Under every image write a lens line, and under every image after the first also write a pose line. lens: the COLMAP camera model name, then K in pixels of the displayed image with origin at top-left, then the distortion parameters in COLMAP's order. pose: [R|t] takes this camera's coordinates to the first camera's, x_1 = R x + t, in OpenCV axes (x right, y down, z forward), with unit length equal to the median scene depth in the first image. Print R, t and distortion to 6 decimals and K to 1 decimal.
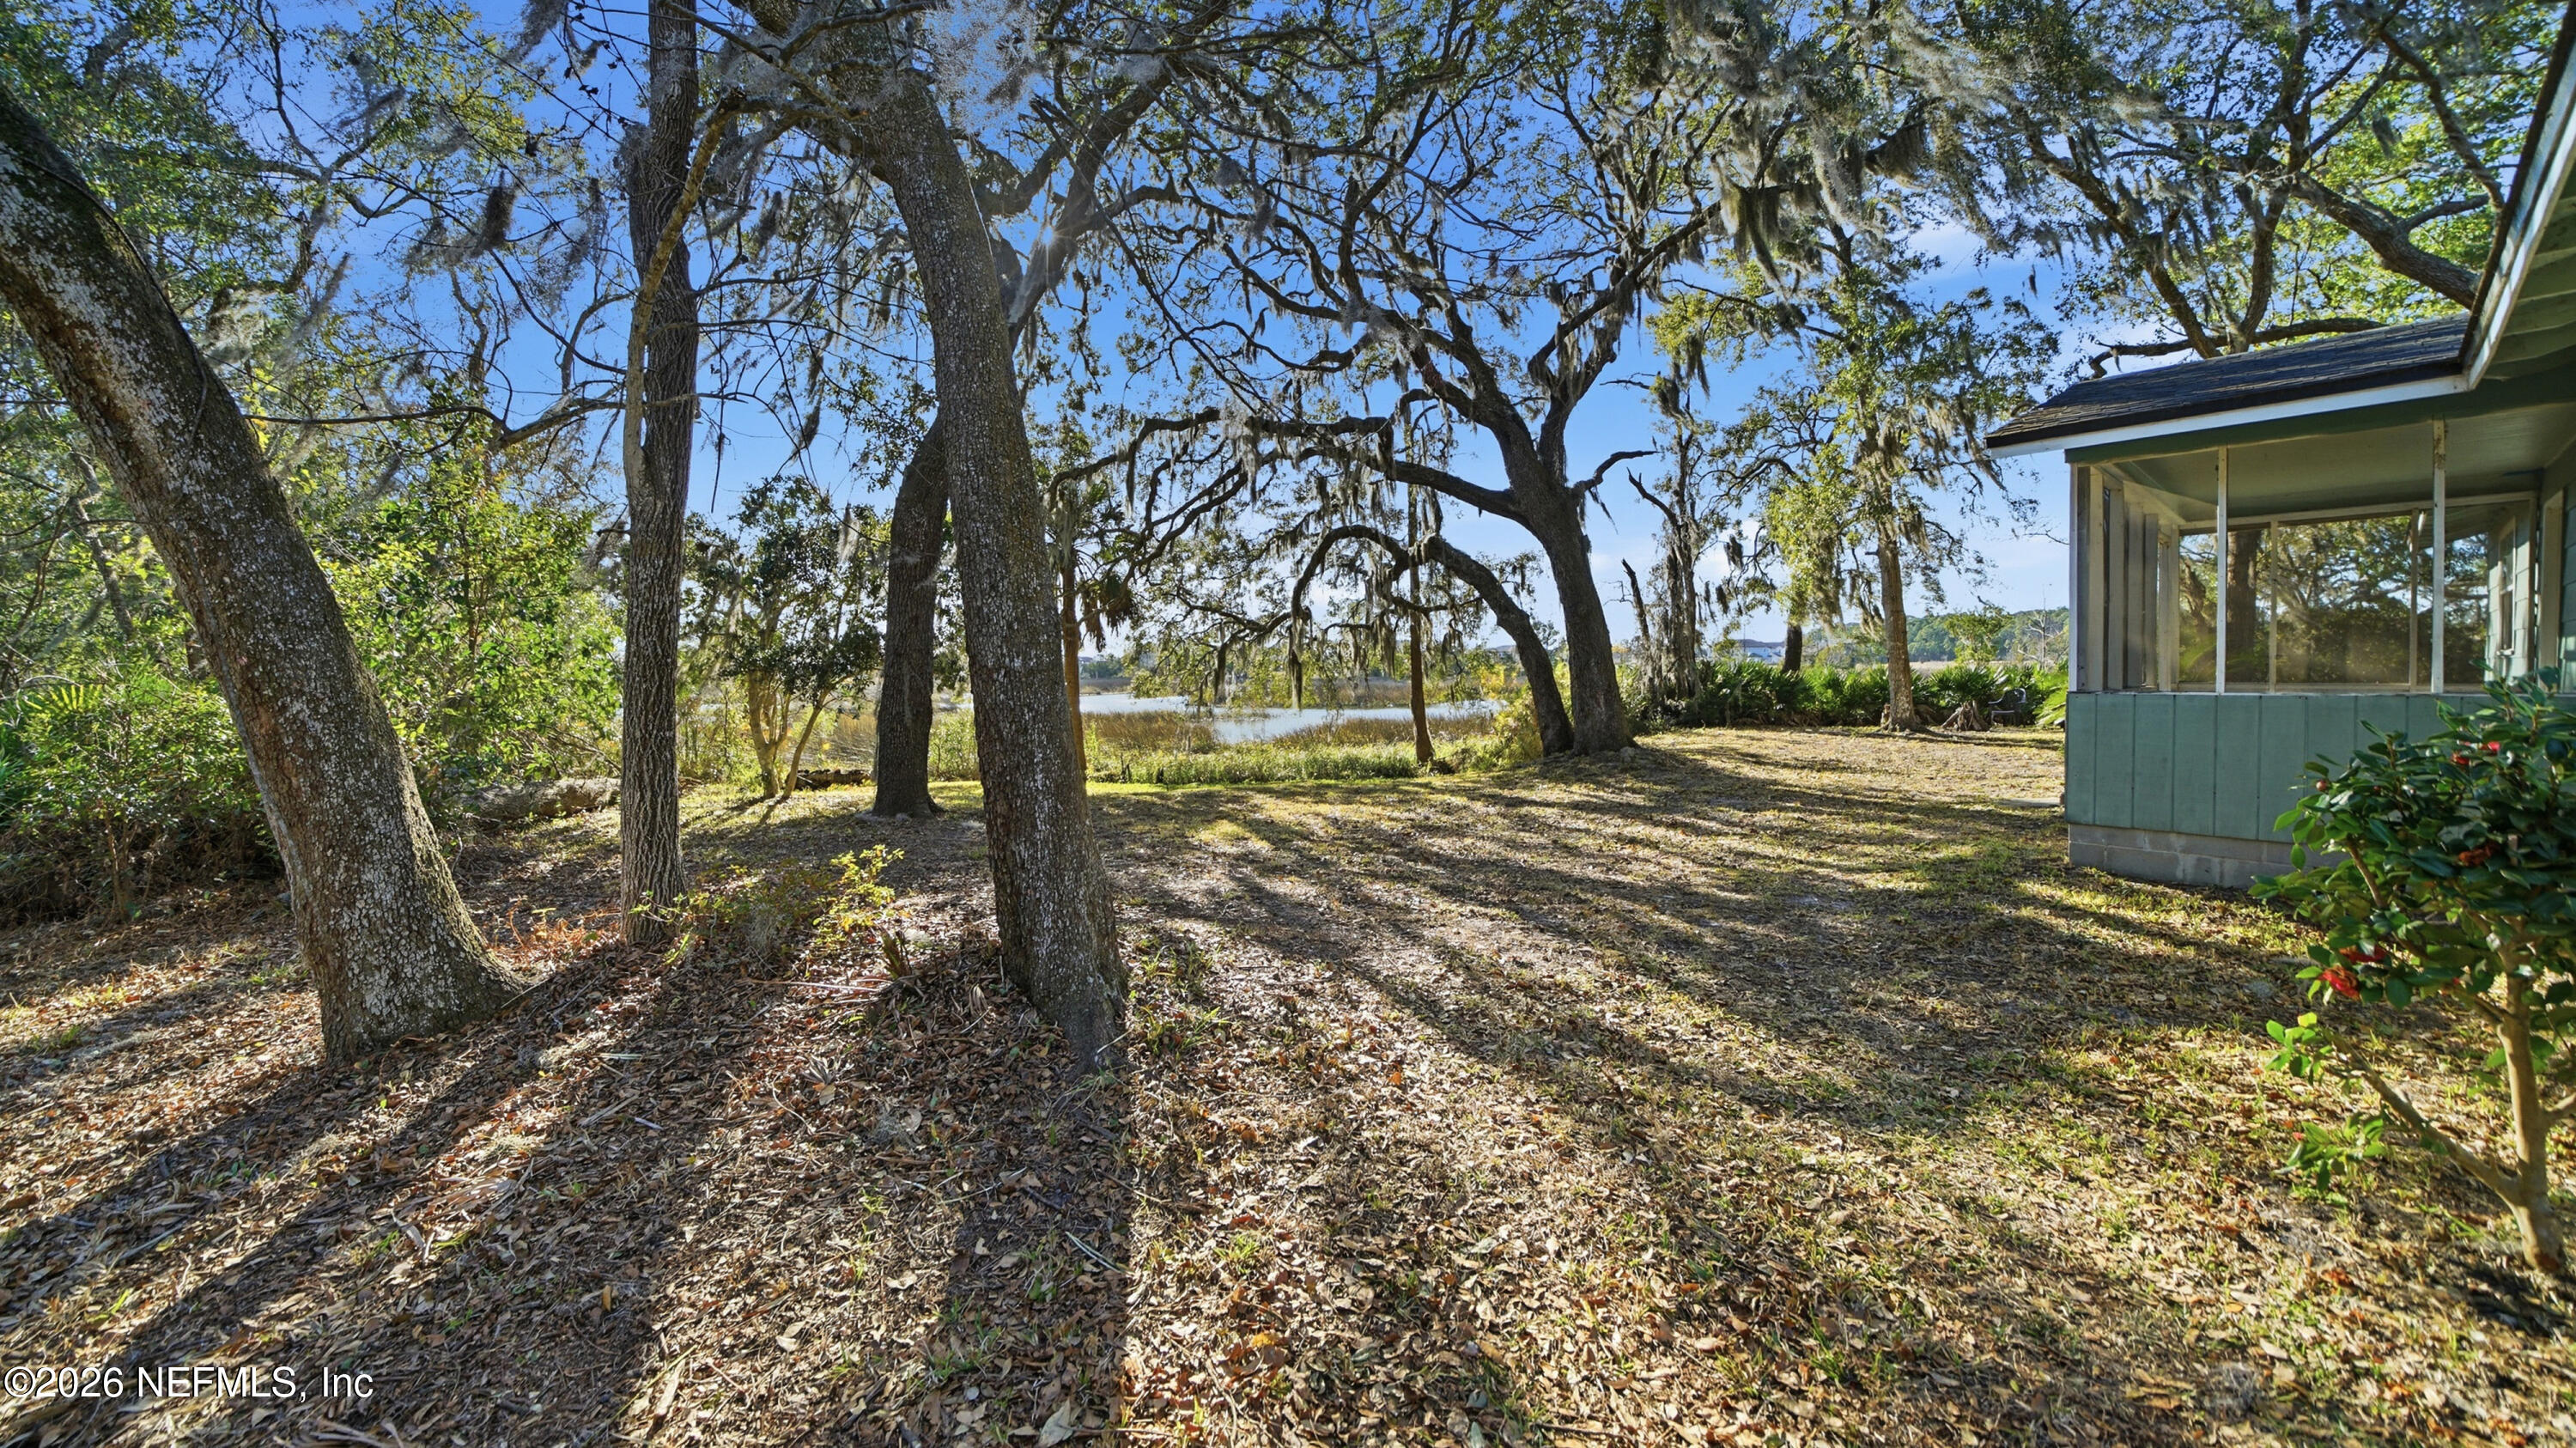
lens RADIAL K [[914.2, 0, 1281.6], [0, 914.2, 682.2], [0, 0, 1]] dist [0.000165, -0.010314]
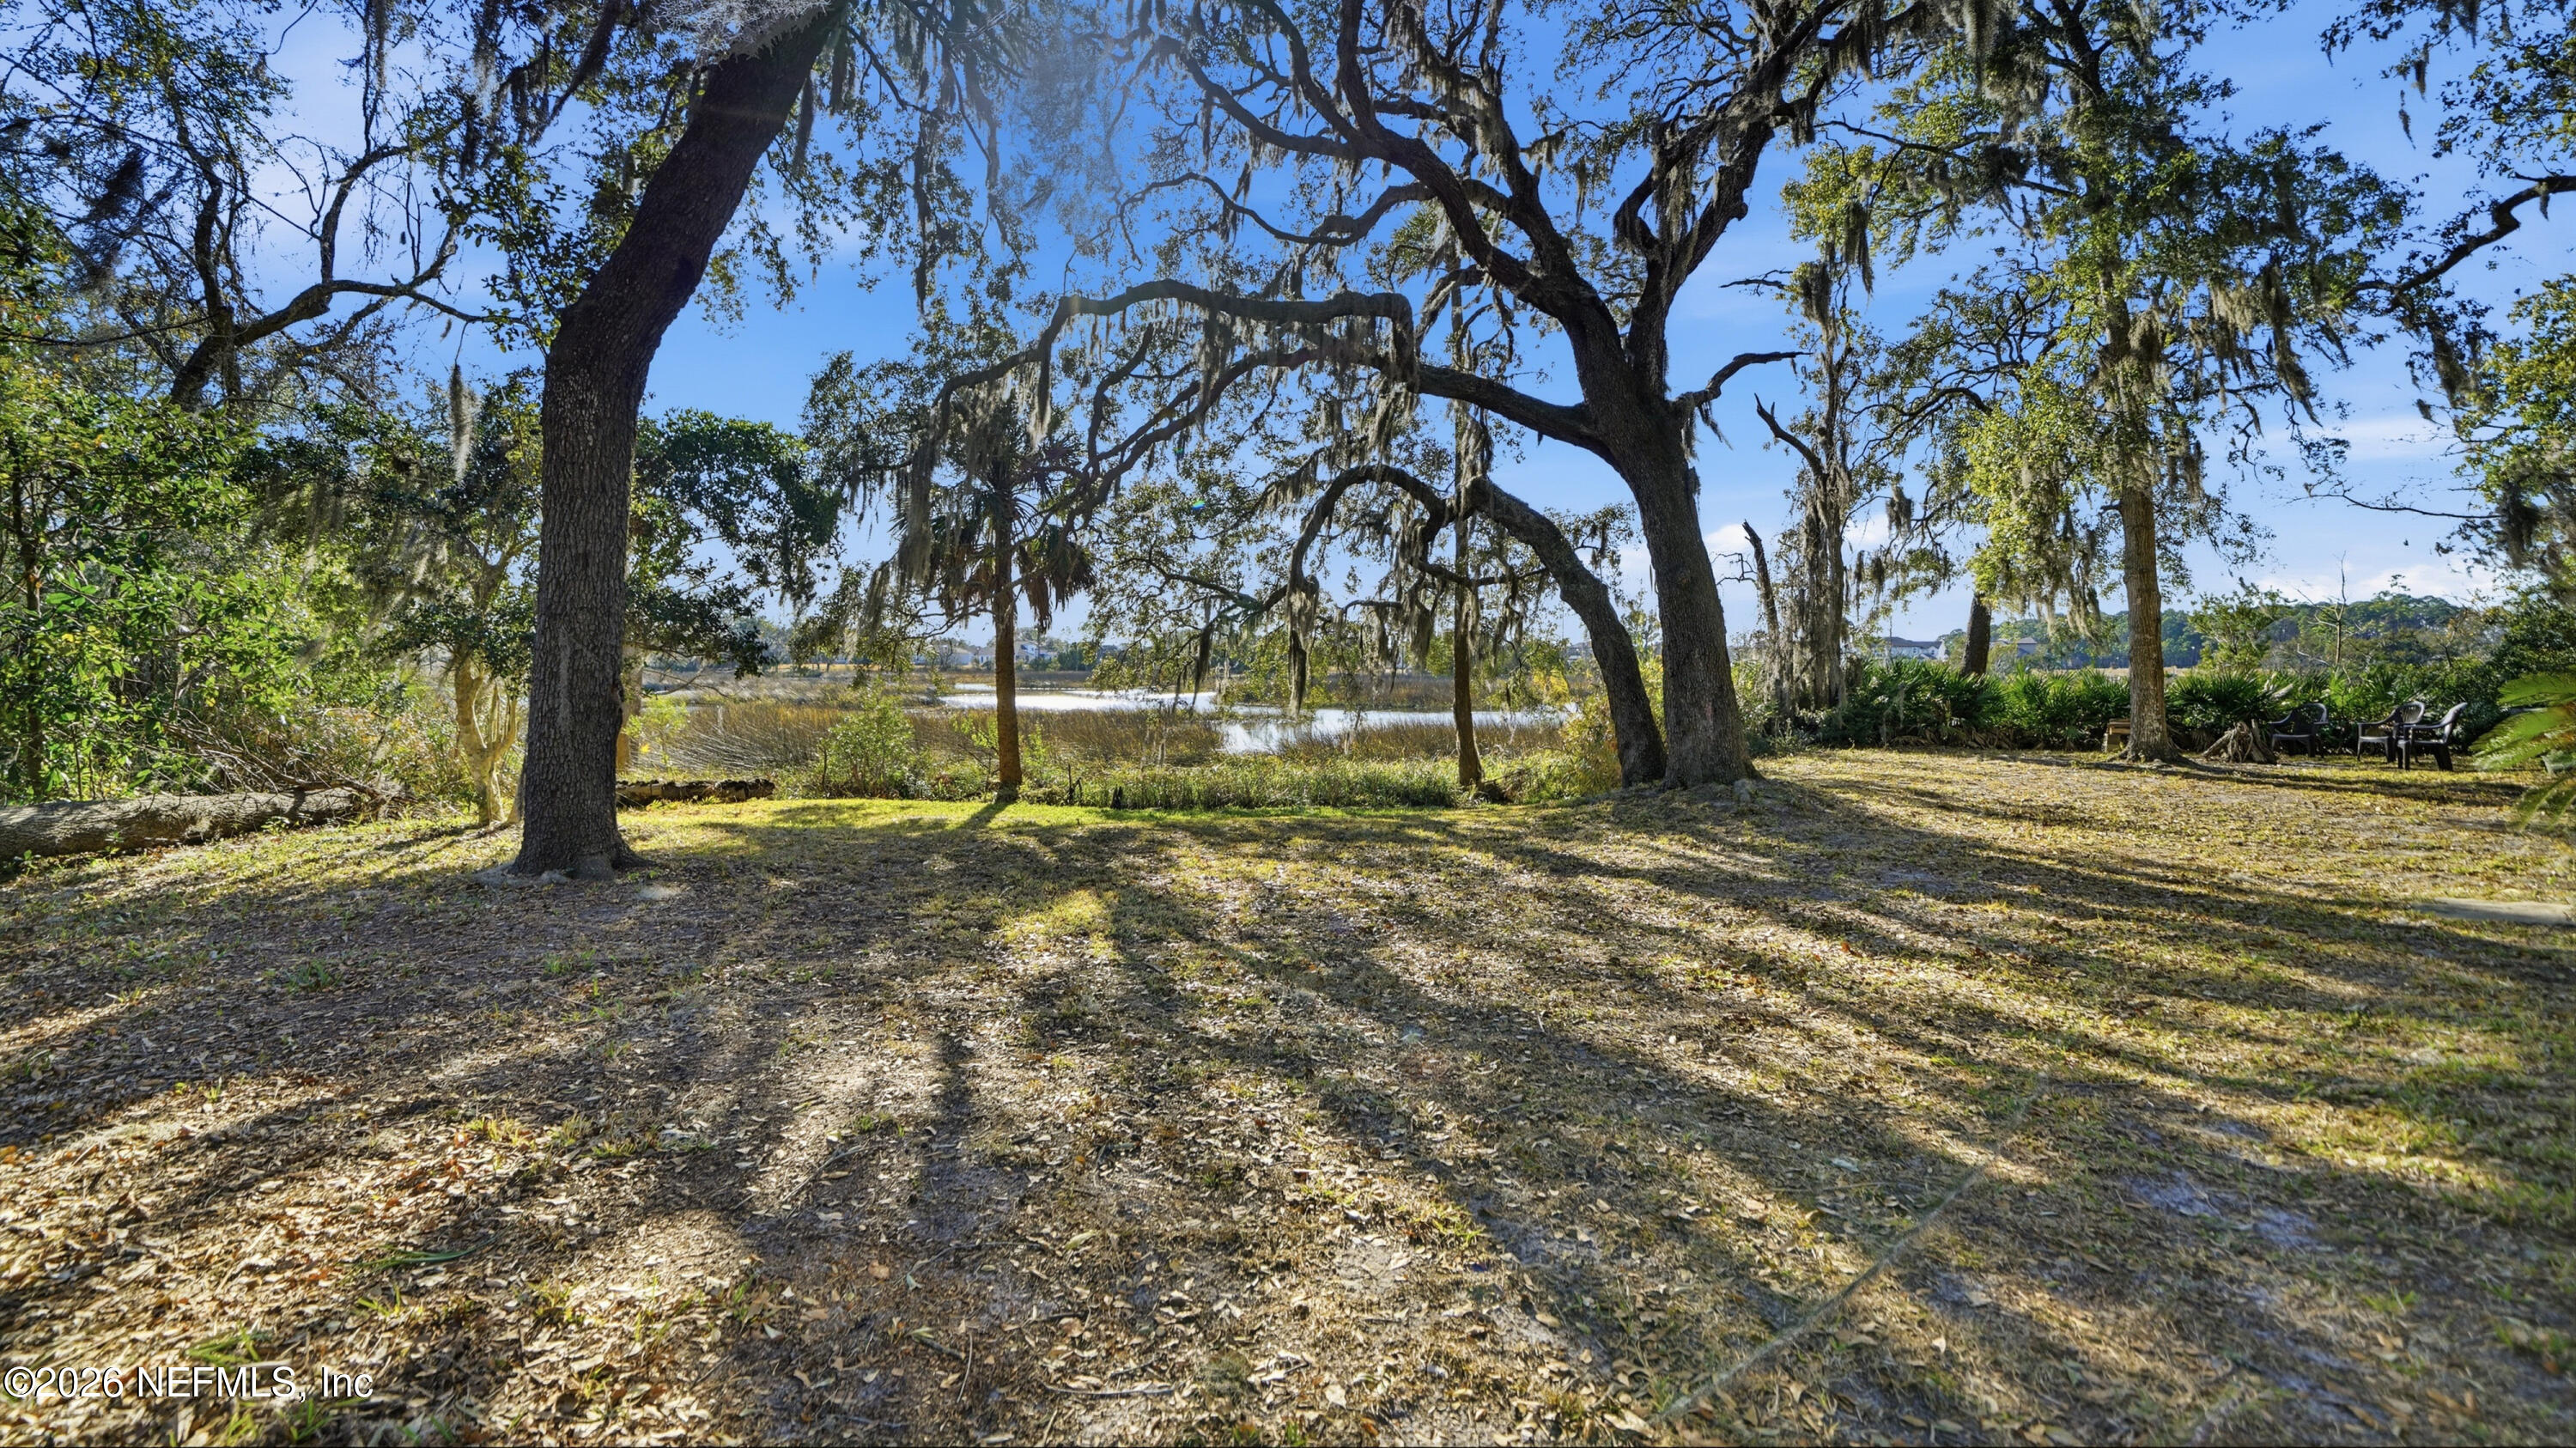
lens RADIAL K [[1062.5, 0, 1280.1], [0, 1062.5, 707.4], [0, 0, 1]] dist [0.010467, 0.000186]
pose [[0.998663, 0.019781, -0.047755, 0.047898], [-0.018457, 0.999437, 0.028010, 0.001221], [0.048282, -0.027091, 0.998466, 0.133626]]
